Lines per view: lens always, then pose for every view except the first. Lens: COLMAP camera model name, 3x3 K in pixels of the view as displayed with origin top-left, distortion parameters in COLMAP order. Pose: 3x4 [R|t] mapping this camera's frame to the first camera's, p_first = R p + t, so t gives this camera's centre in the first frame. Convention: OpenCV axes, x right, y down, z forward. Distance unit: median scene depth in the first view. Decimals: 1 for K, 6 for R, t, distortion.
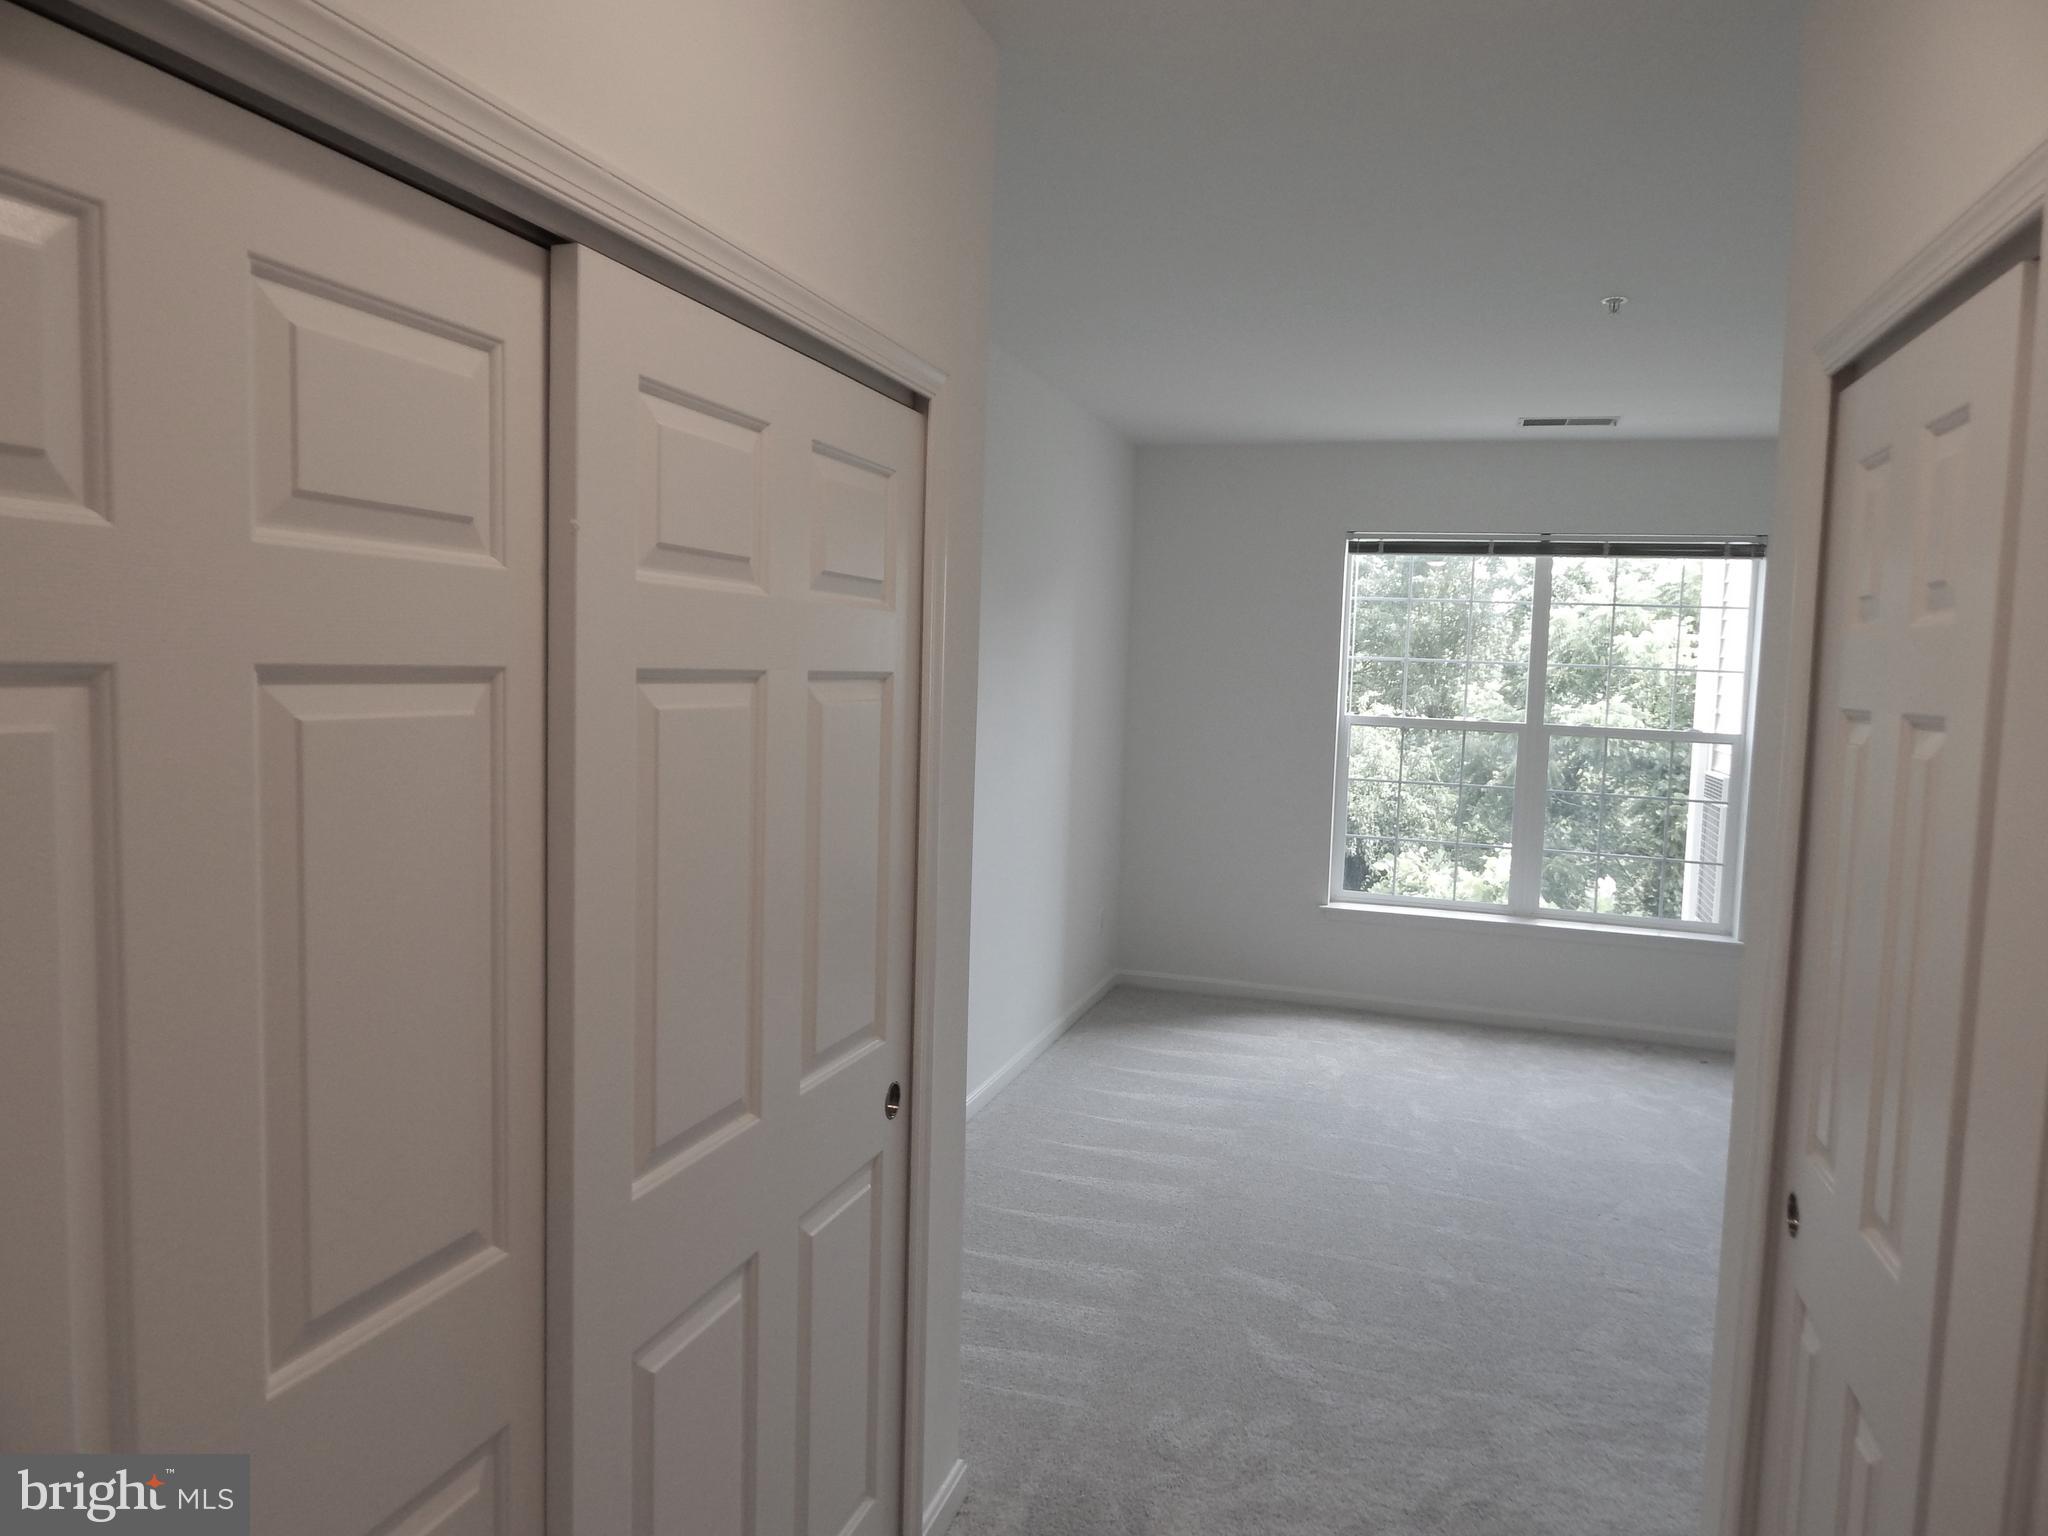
lens RADIAL K [[1357.0, 0, 1021.1], [0, 1357.0, 796.4], [0, 0, 1]] dist [-0.002029, -0.001792]
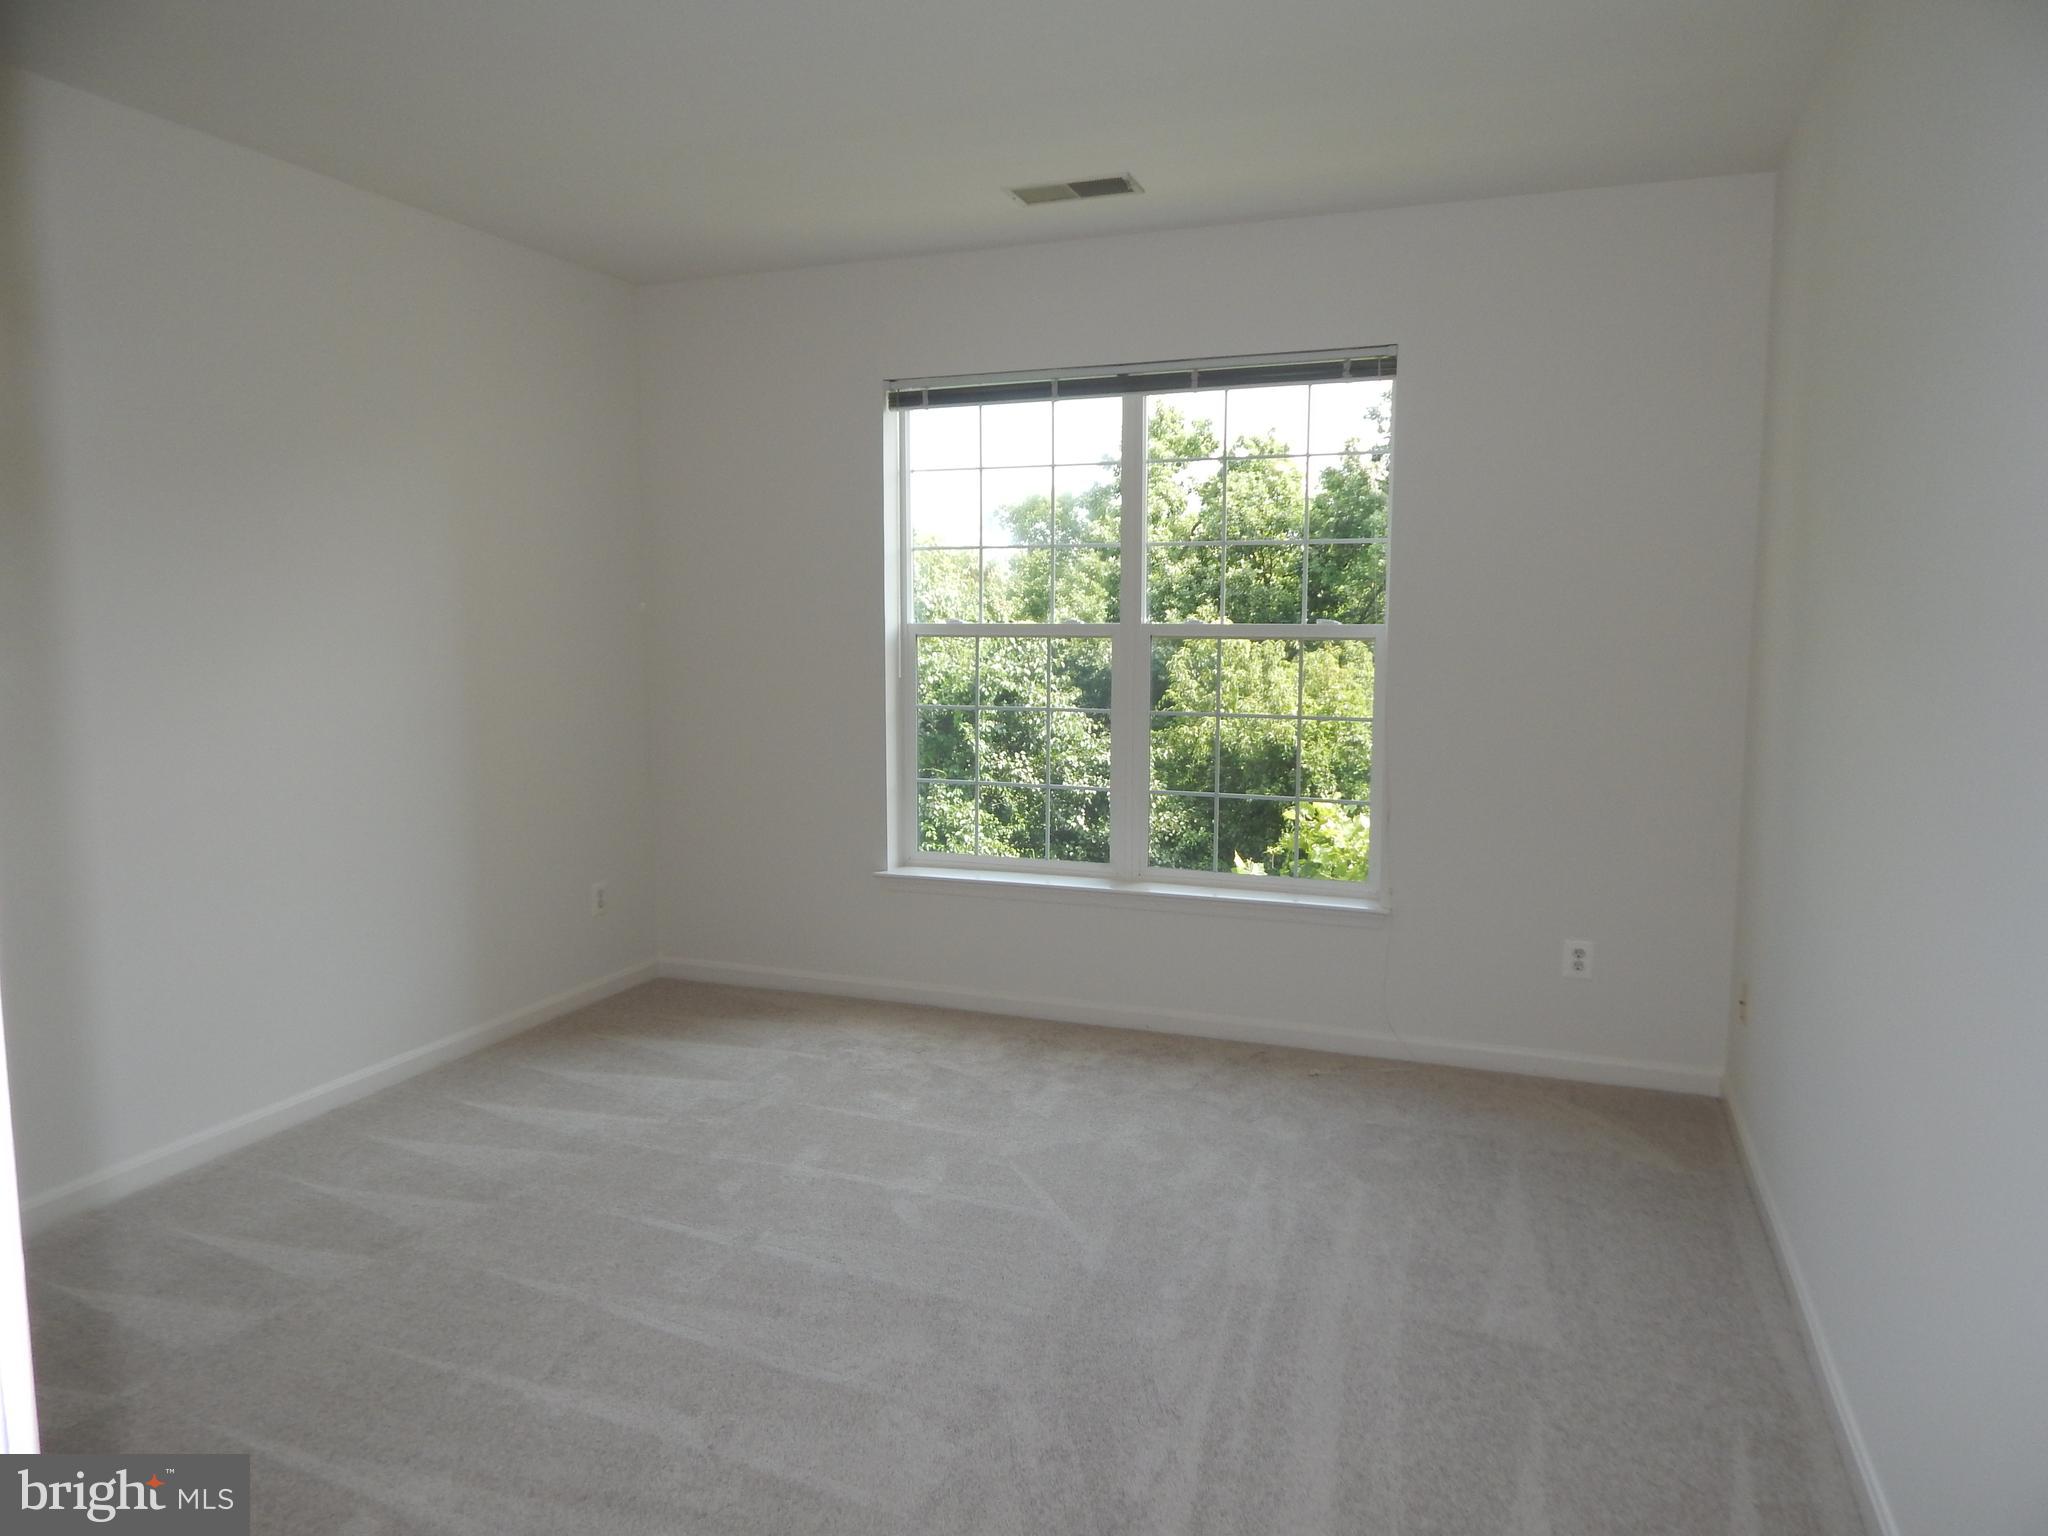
lens RADIAL K [[1346.5, 0, 1042.6], [0, 1346.5, 759.7], [0, 0, 1]] dist [0.001221, -0.006476]
pose [[0.998124, -0.032103, -0.052135, 0.391360], [0.032058, 0.999485, -0.001706, 0.025376], [0.052163, 0.000031, 0.998639, 0.271123]]
